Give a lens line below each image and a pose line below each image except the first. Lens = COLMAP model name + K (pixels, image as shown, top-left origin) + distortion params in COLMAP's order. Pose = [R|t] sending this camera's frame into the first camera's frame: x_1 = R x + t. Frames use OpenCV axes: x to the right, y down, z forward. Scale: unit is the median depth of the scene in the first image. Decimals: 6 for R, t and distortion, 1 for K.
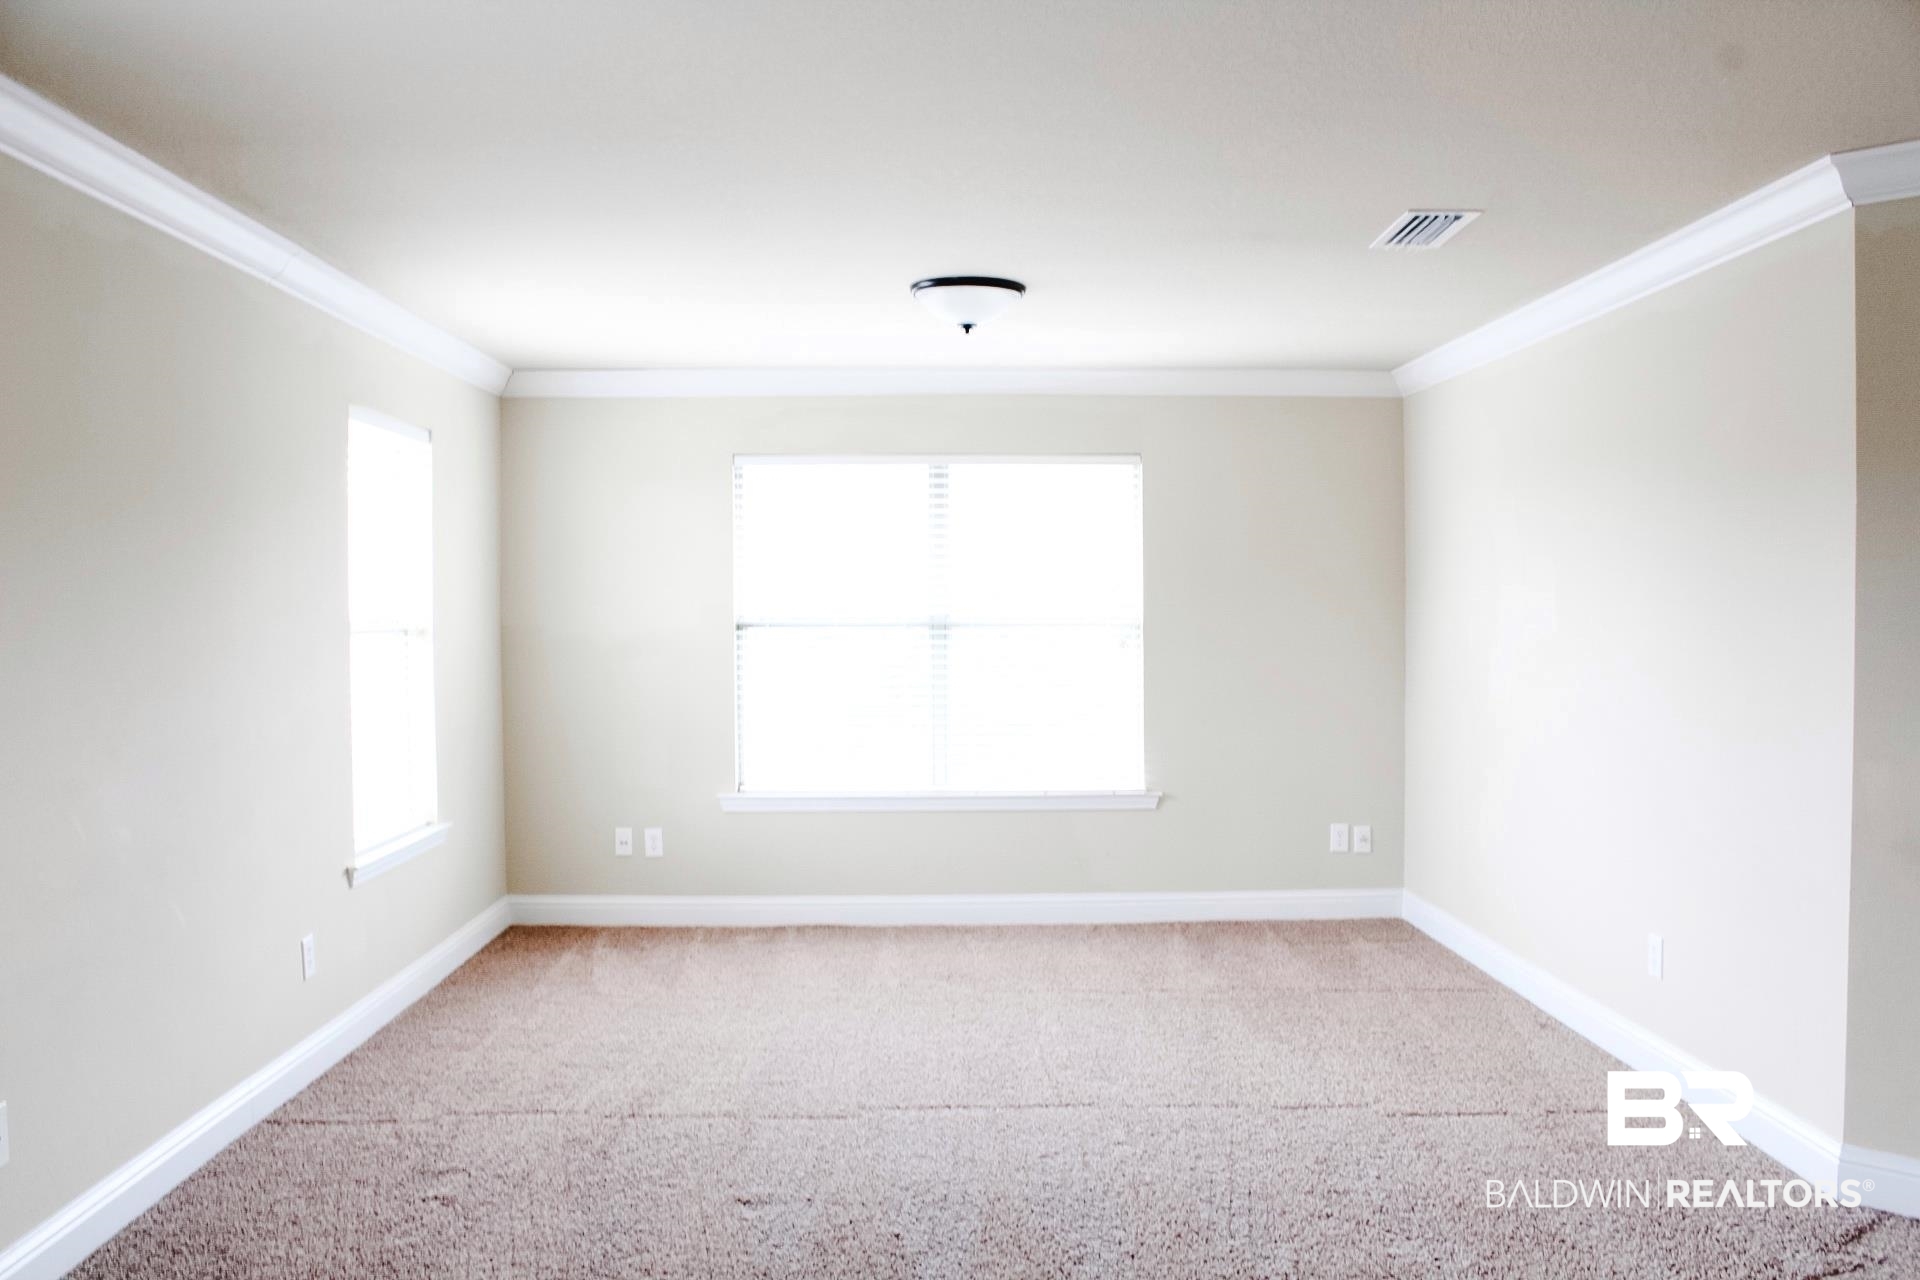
lens RADIAL K [[1600.3, 0, 960.0], [0, 1600.3, 640.0], [0, 0, 1]] dist [-0.159702, 0.145636]
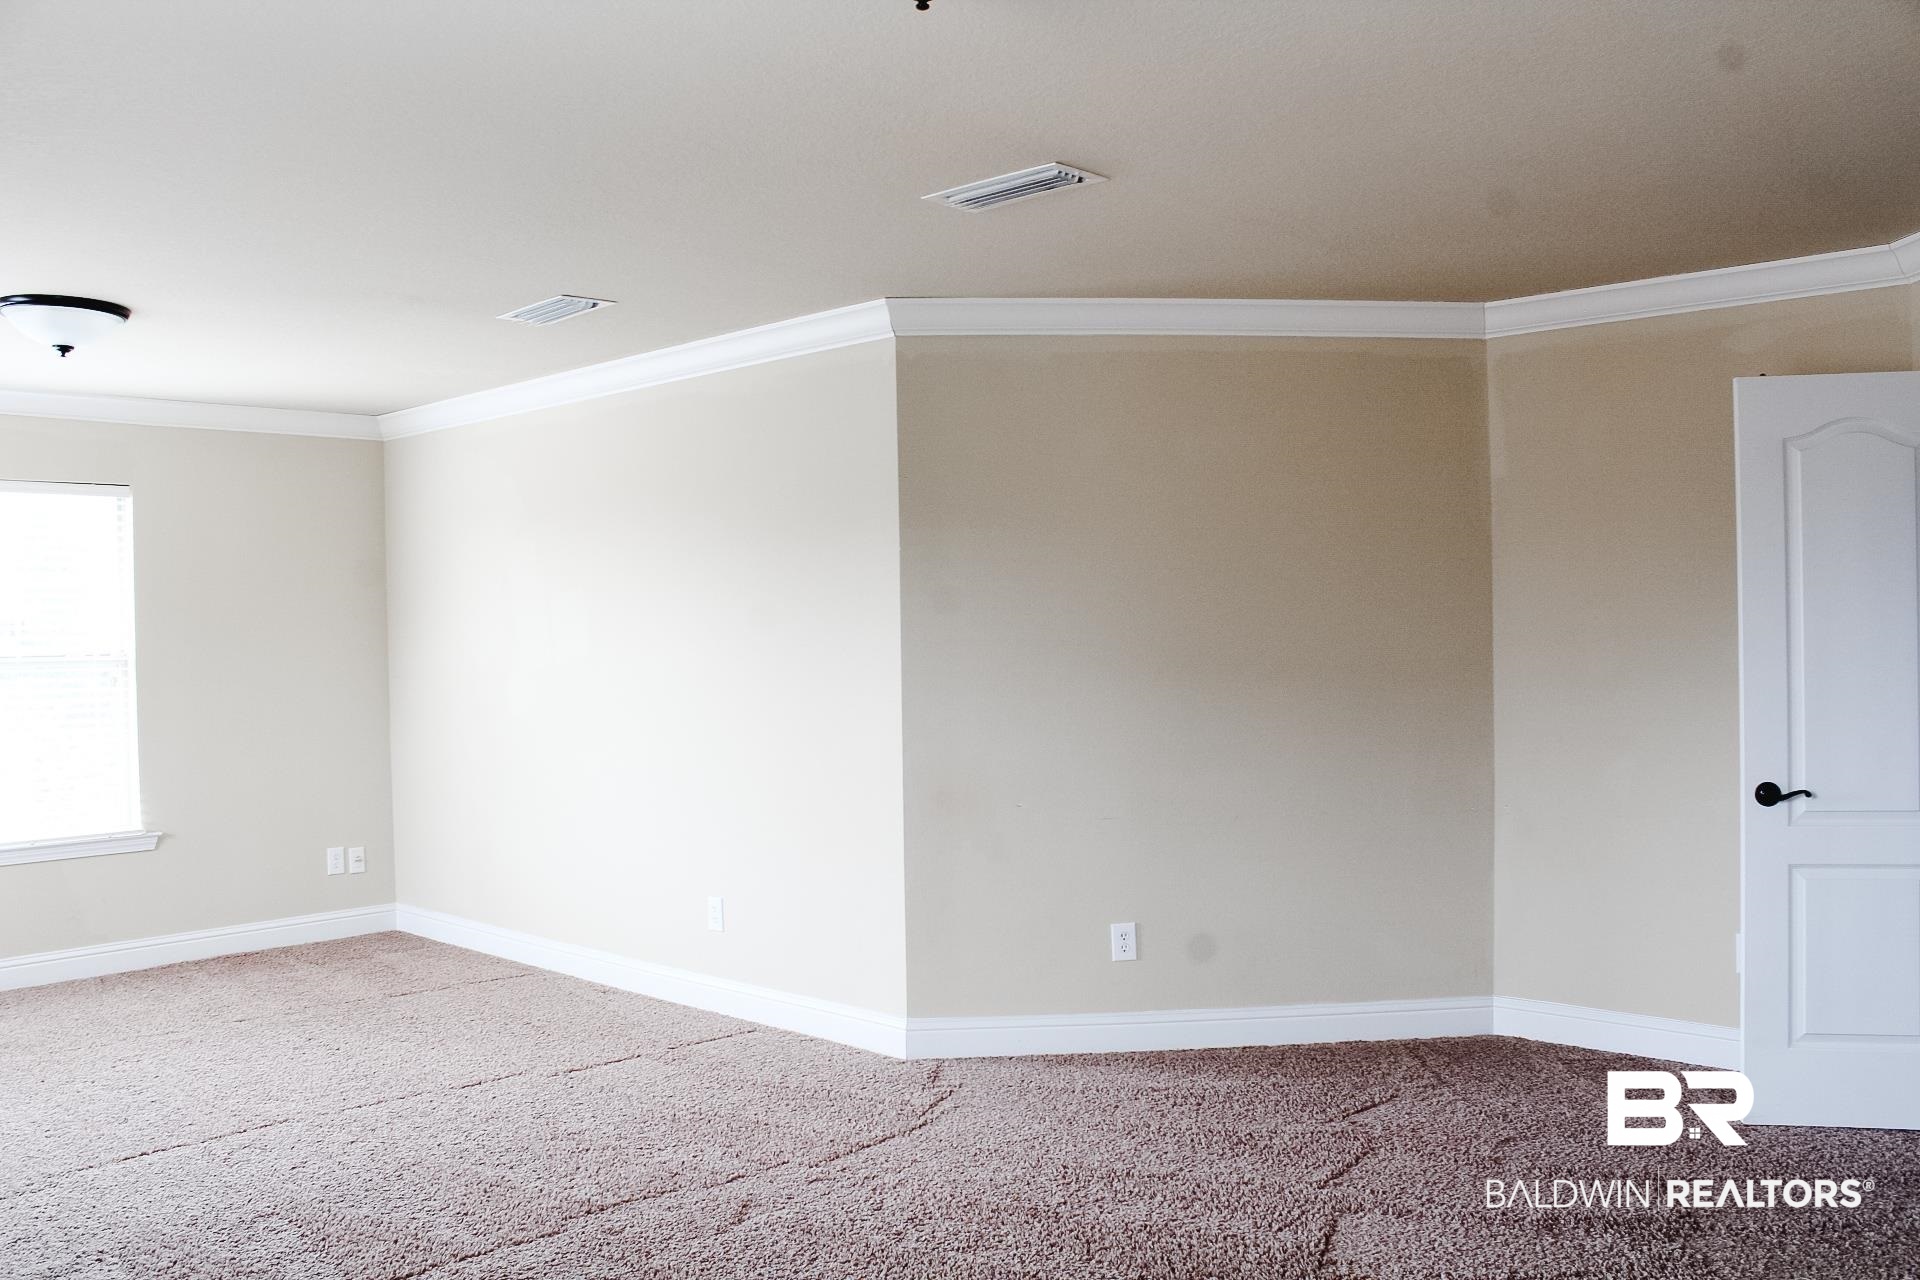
lens RADIAL K [[1600.3, 0, 960.0], [0, 1600.3, 640.0], [0, 0, 1]] dist [-0.159702, 0.145636]
pose [[0.701433, -0.016664, 0.712540, -0.208508], [0.033018, 0.999413, -0.009130, 0.002966], [-0.711970, 0.029931, 0.701572, -0.019105]]
